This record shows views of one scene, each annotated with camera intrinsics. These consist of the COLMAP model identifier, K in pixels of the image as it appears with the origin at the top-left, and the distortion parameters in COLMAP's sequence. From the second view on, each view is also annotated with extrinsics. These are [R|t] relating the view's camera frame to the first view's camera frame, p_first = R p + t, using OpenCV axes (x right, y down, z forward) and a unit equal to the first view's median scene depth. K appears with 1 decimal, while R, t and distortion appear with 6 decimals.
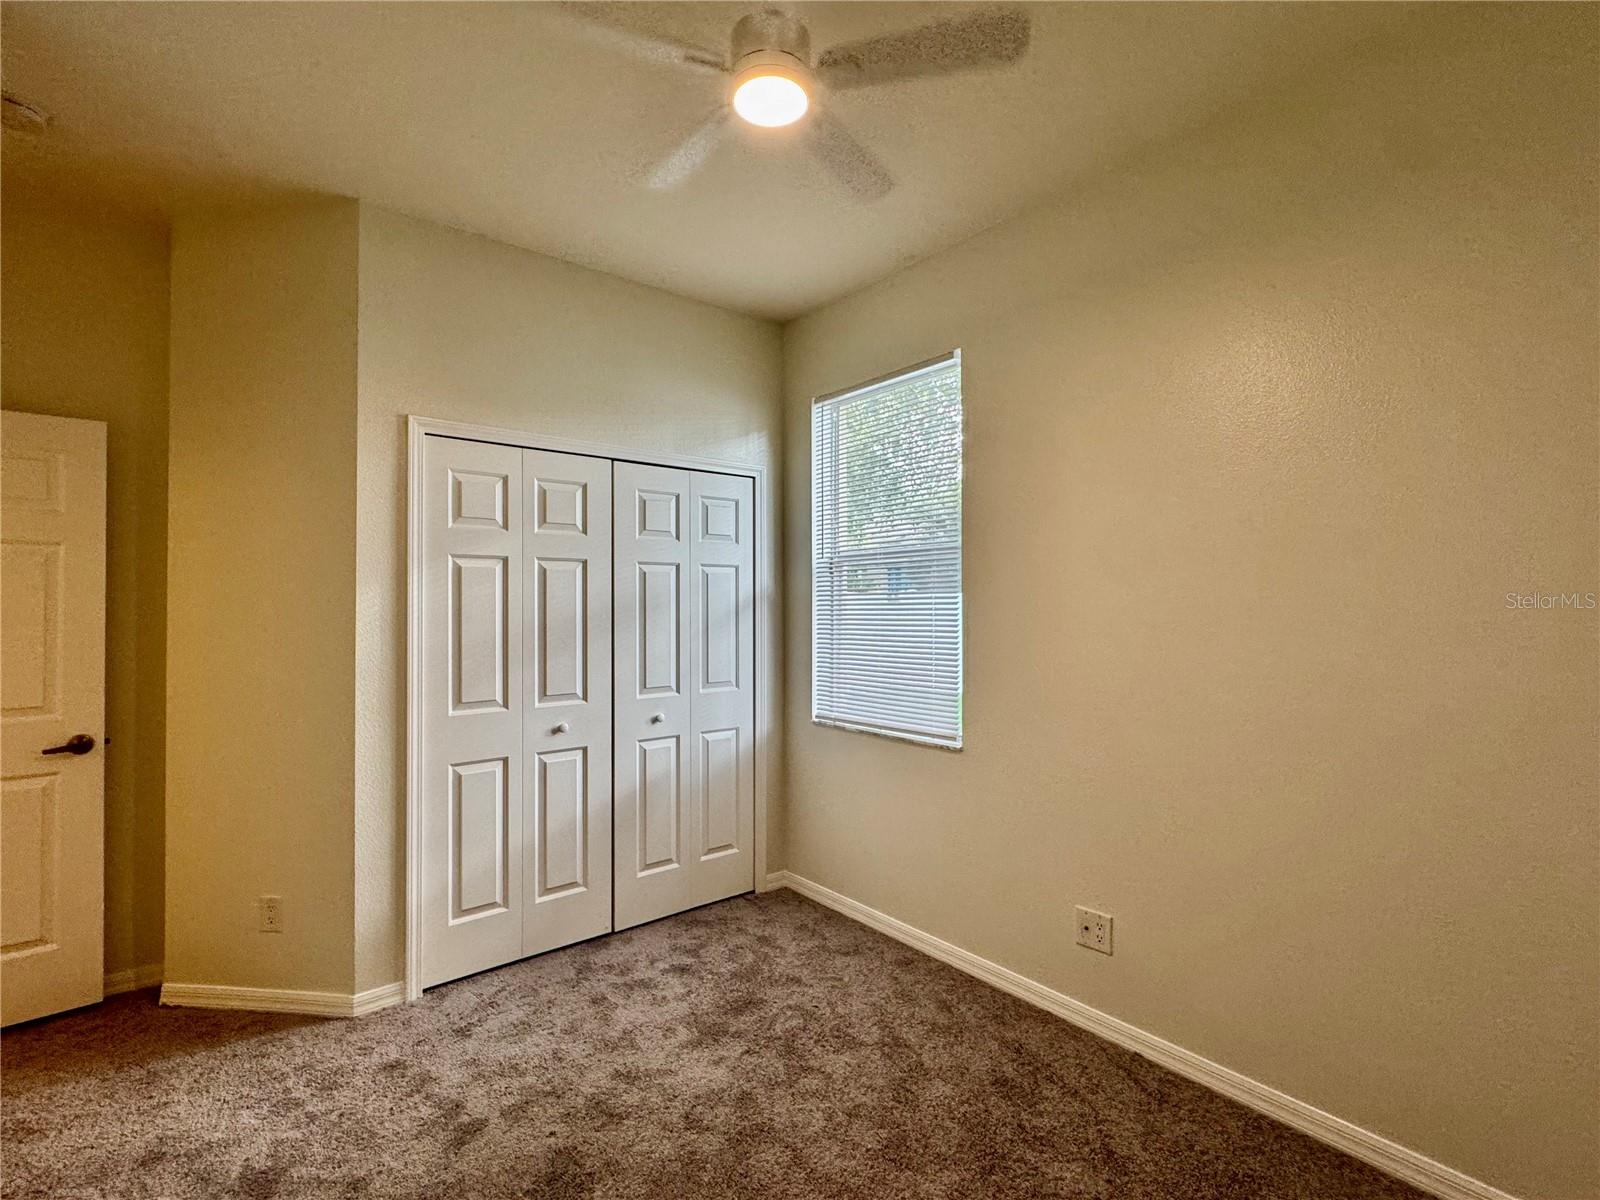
lens RADIAL K [[735.4, 0, 812.3], [0, 735.4, 603.3], [0, 0, 1]] dist [-0.002503, 0.000334]
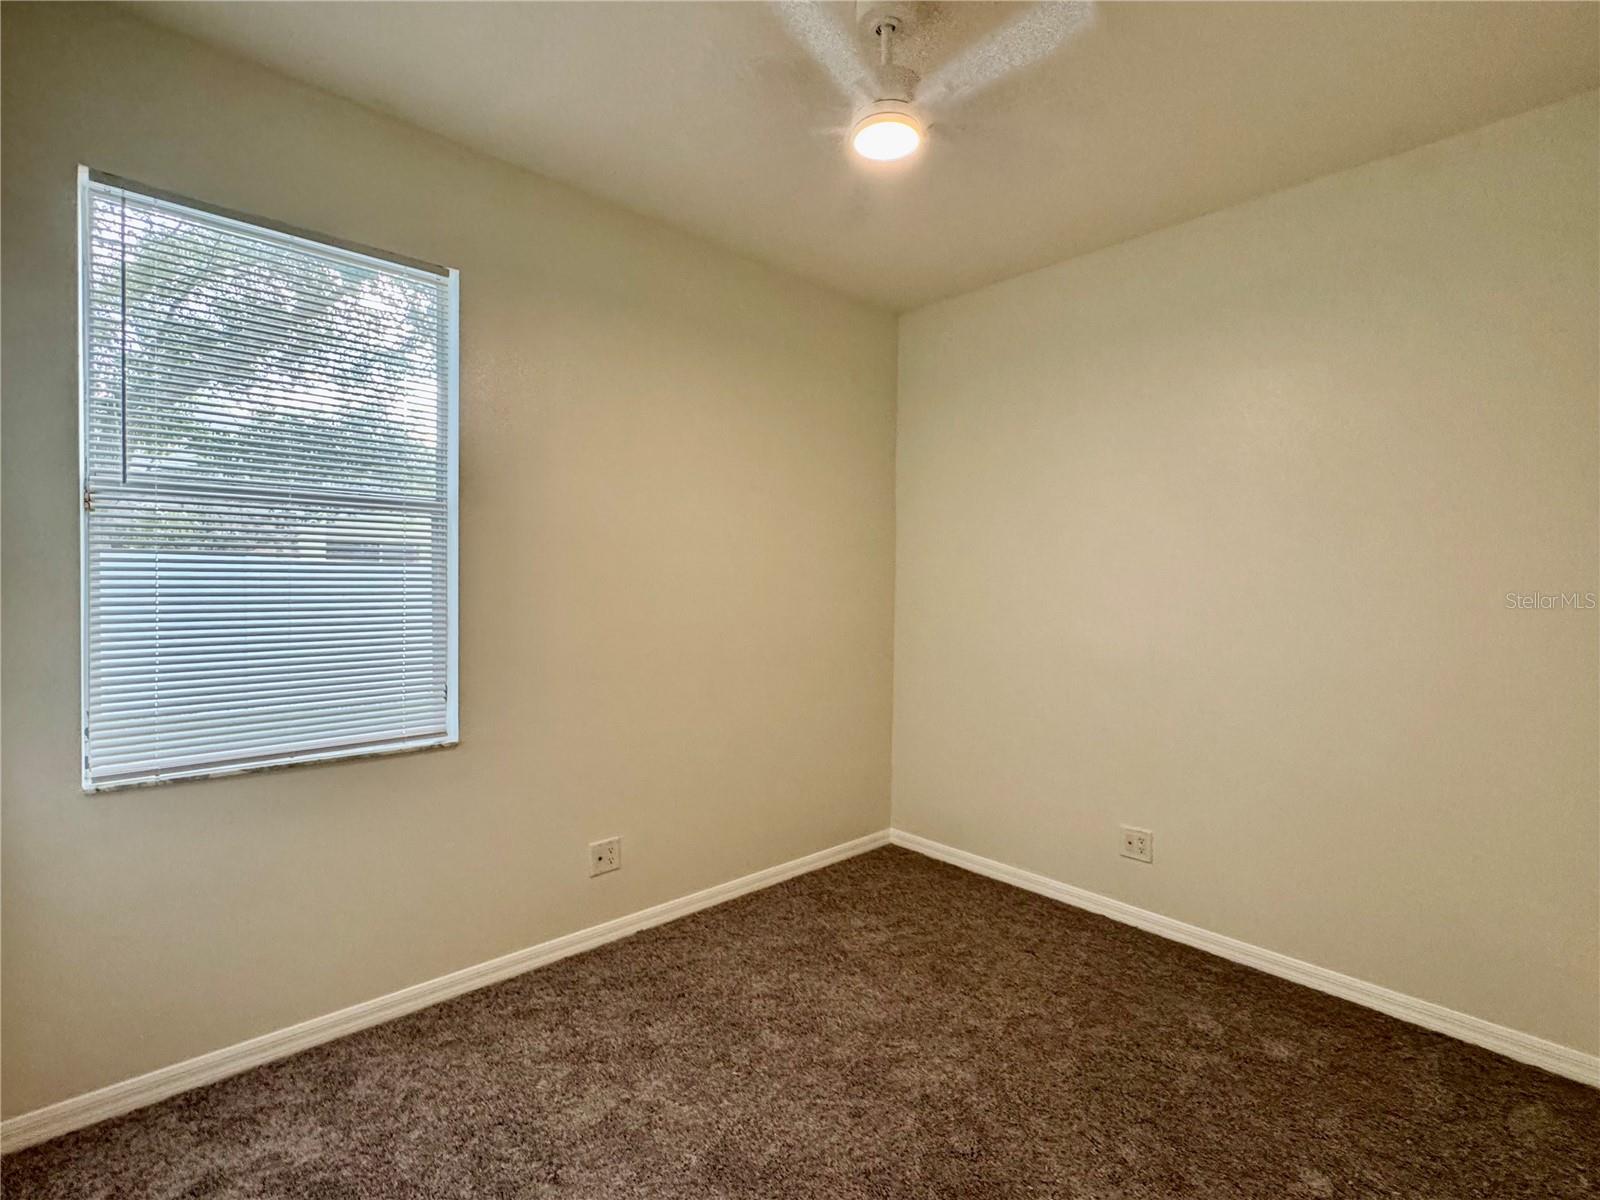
lens RADIAL K [[735.4, 0, 797.1], [0, 735.4, 590.1], [0, 0, 1]] dist [-0.002503, 0.000334]
pose [[-0.056498, -0.013587, 0.998310, -0.666439], [-0.023739, 0.999643, 0.012262, 0.000296], [-0.998120, -0.023006, -0.056801, 0.648667]]
